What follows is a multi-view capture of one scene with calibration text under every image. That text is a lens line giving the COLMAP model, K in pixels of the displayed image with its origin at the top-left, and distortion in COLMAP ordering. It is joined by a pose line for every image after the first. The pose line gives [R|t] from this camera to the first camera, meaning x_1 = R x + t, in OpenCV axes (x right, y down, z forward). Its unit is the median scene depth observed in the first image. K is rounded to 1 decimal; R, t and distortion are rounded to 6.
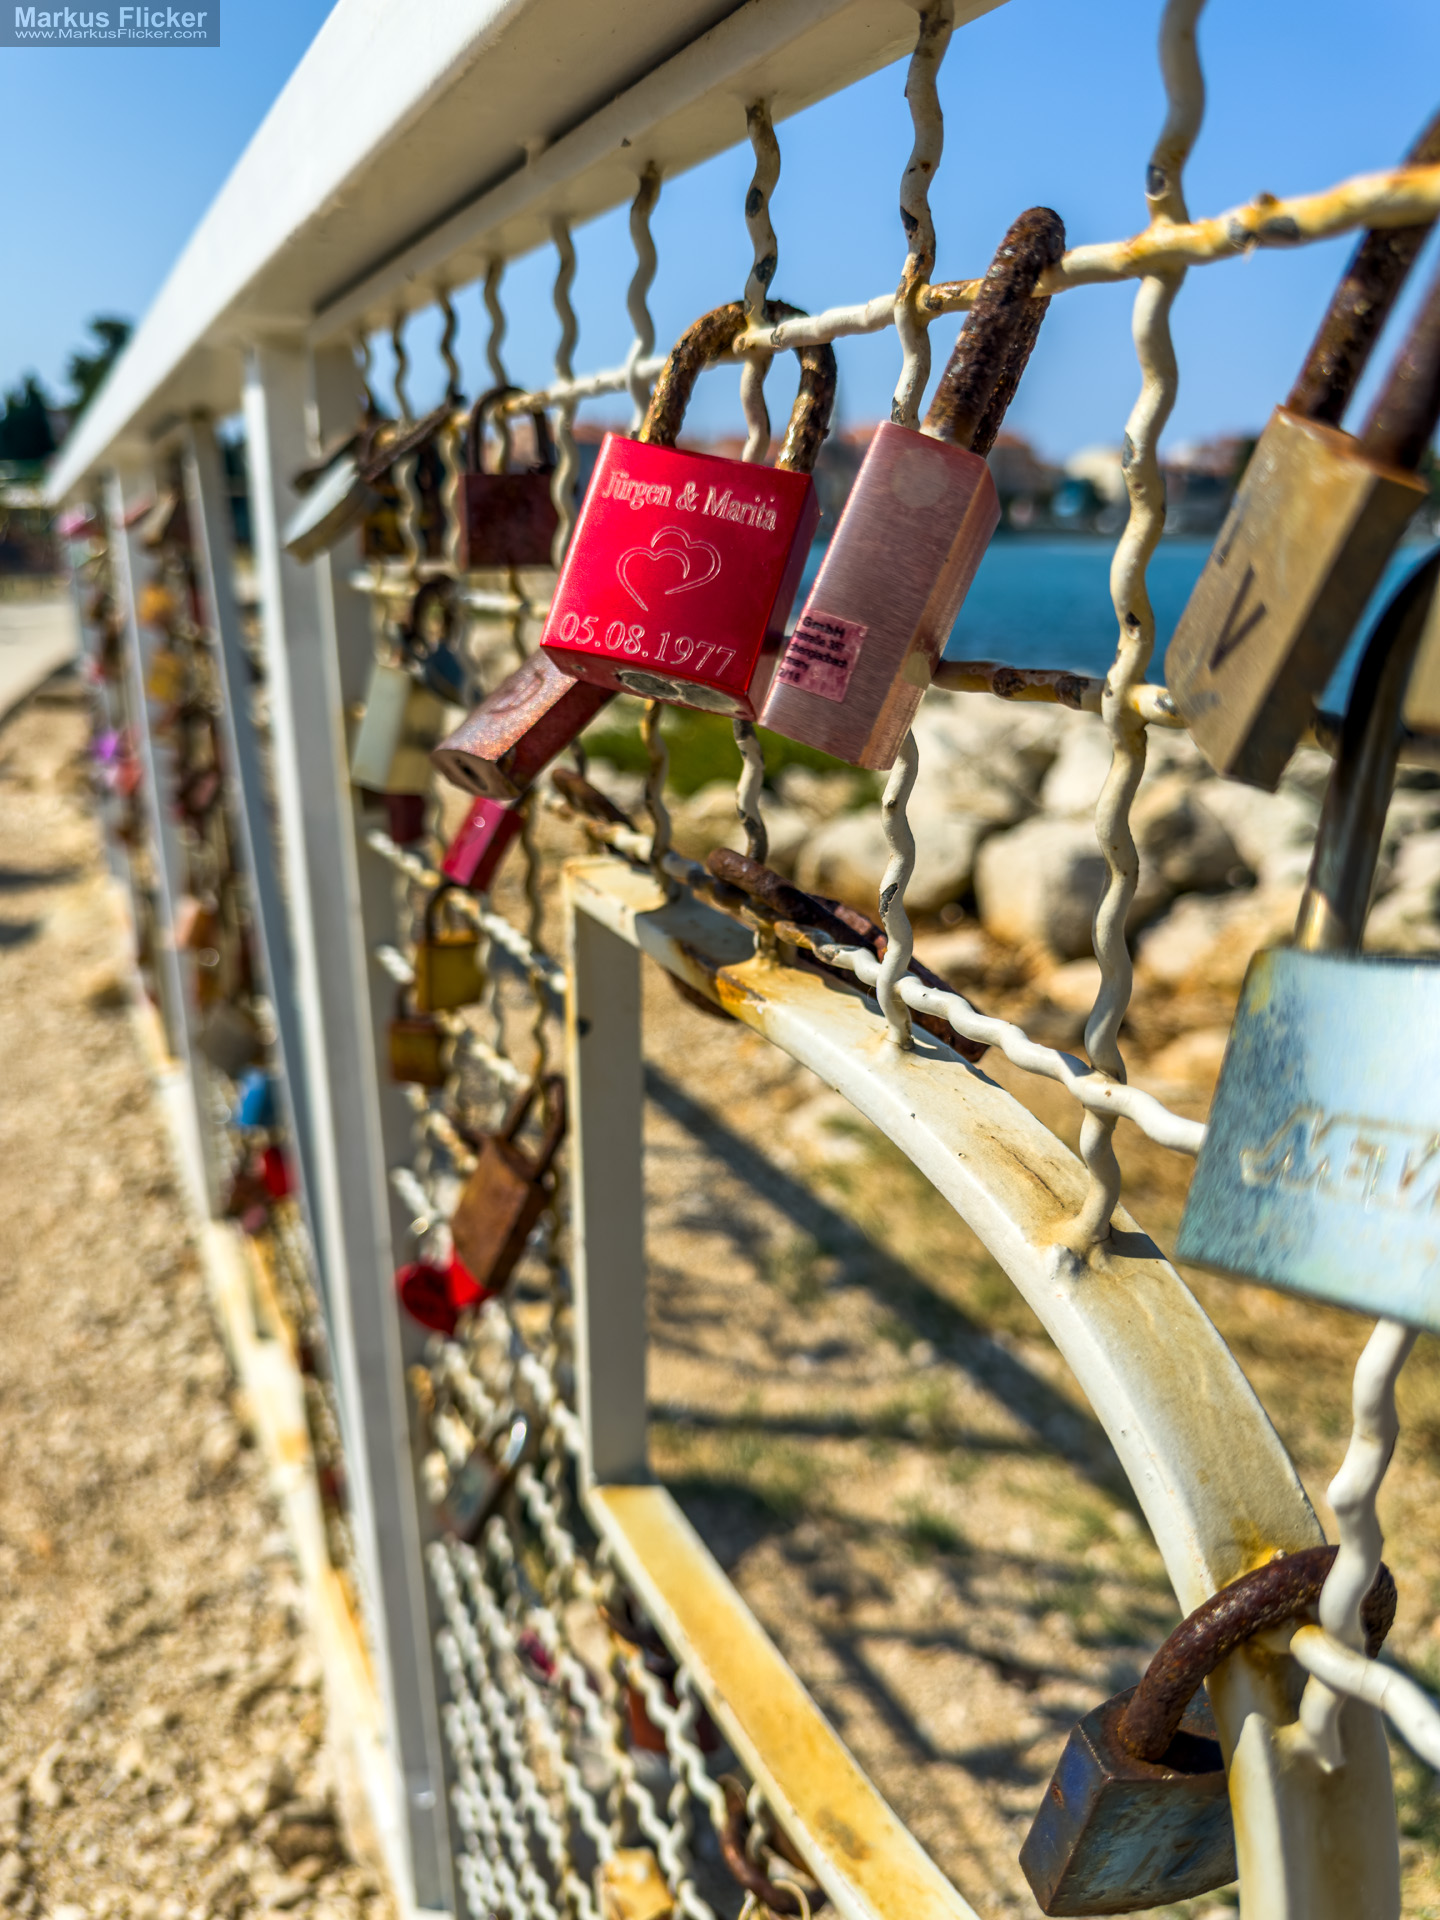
lens RADIAL K [[1276.0, 0, 809.6], [0, 1276.0, 964.0], [0, 0, 1]] dist [-0.031819, -0.037330]
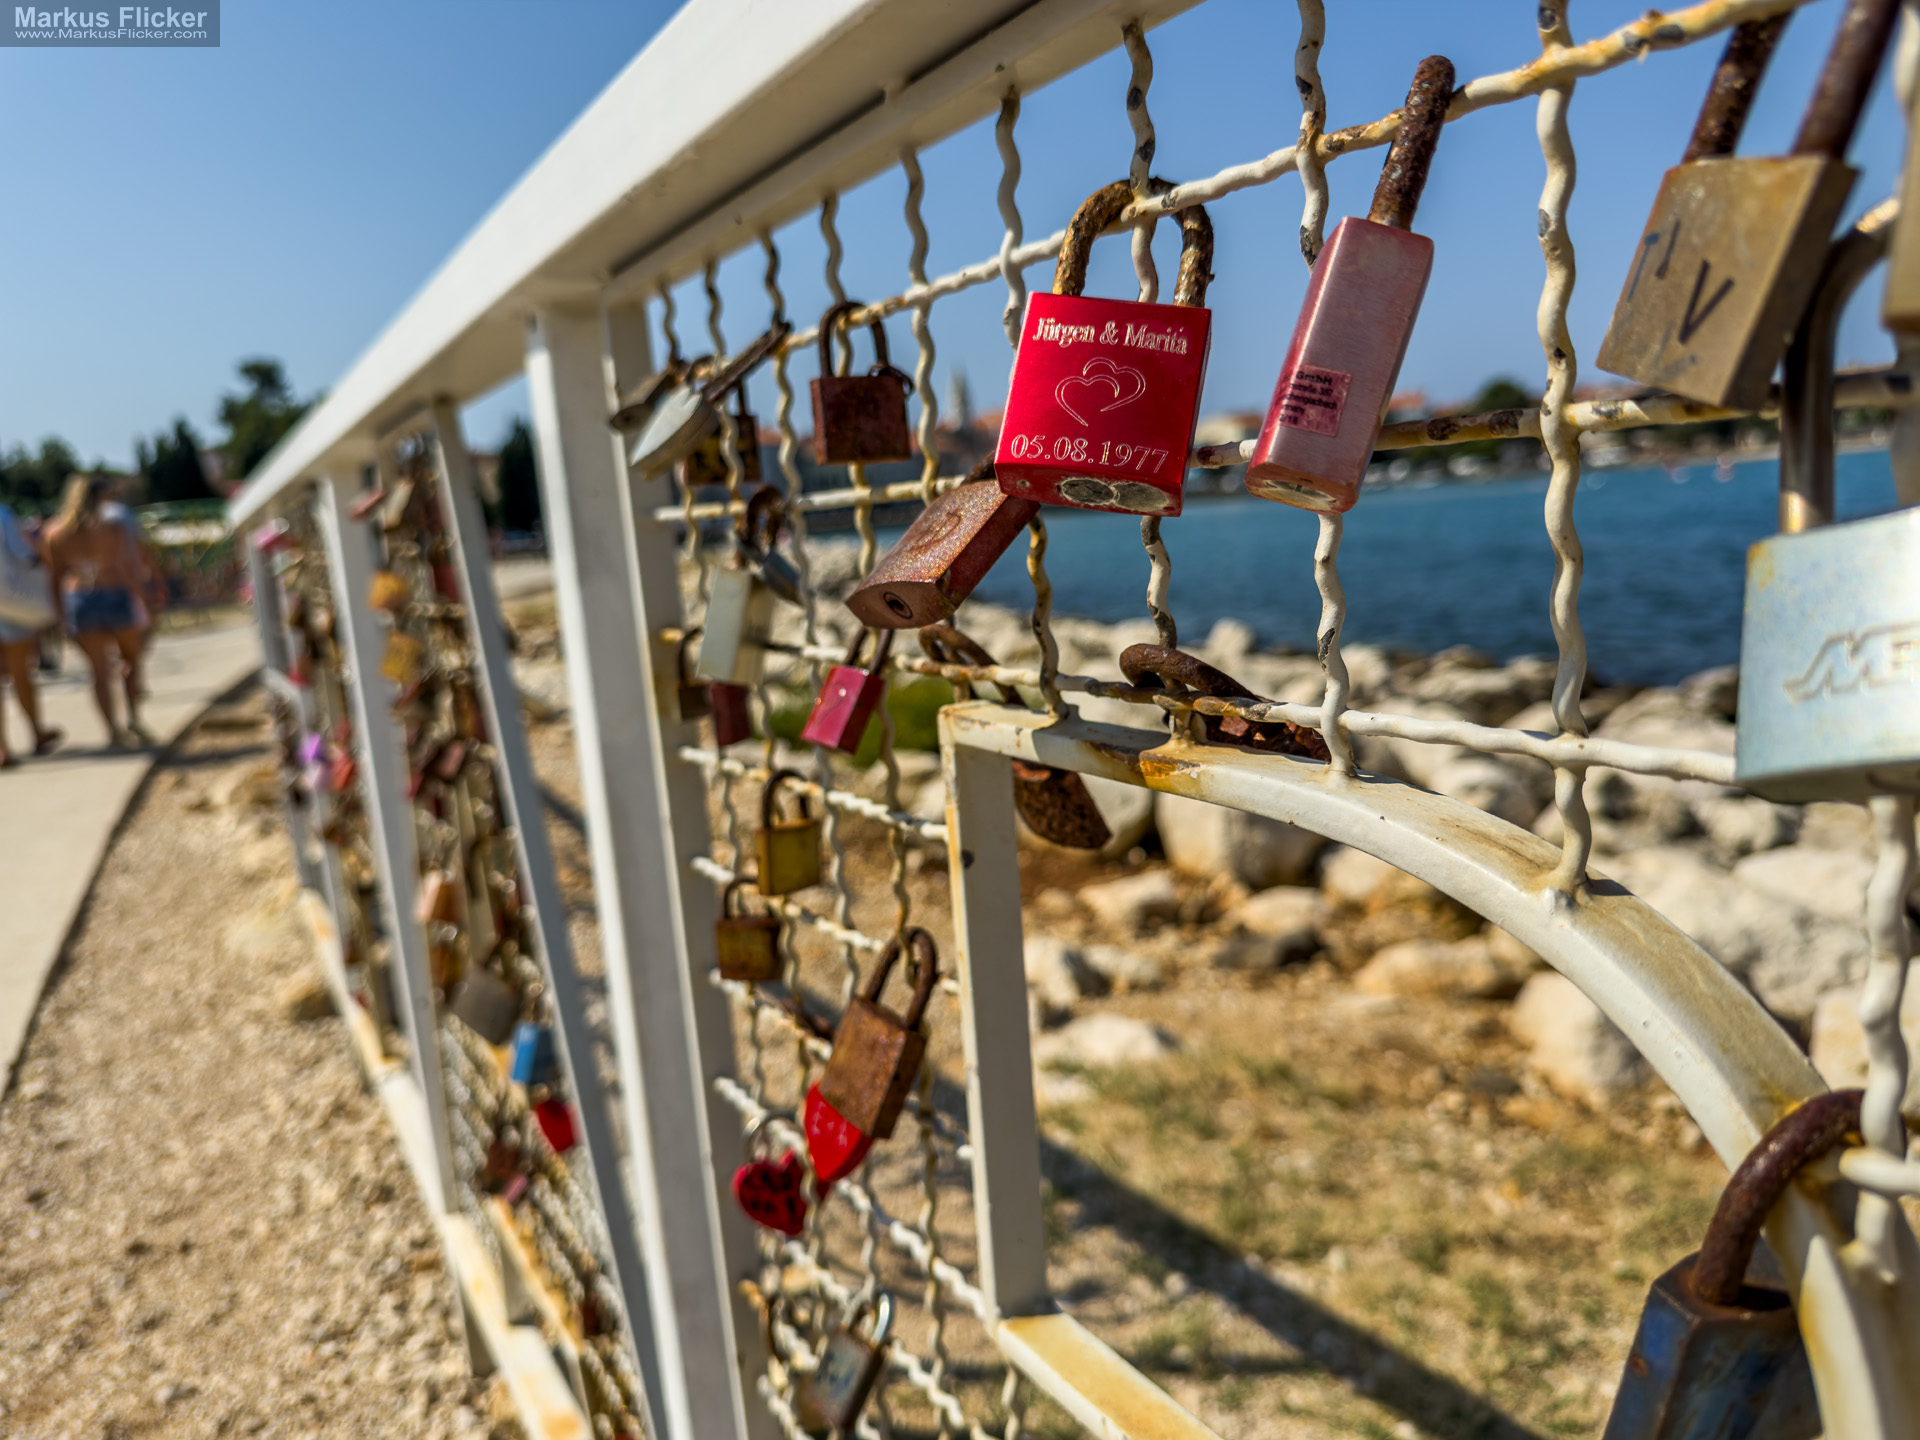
lens RADIAL K [[1304.3, 0, 962.0], [0, 1304.3, 816.1], [0, 0, 1]] dist [-0.043263, -0.005908]
pose [[0.995282, -0.088796, 0.039090, -0.309662], [0.092974, 0.988075, -0.122732, 0.205620], [-0.027725, 0.125787, 0.991670, -0.132416]]
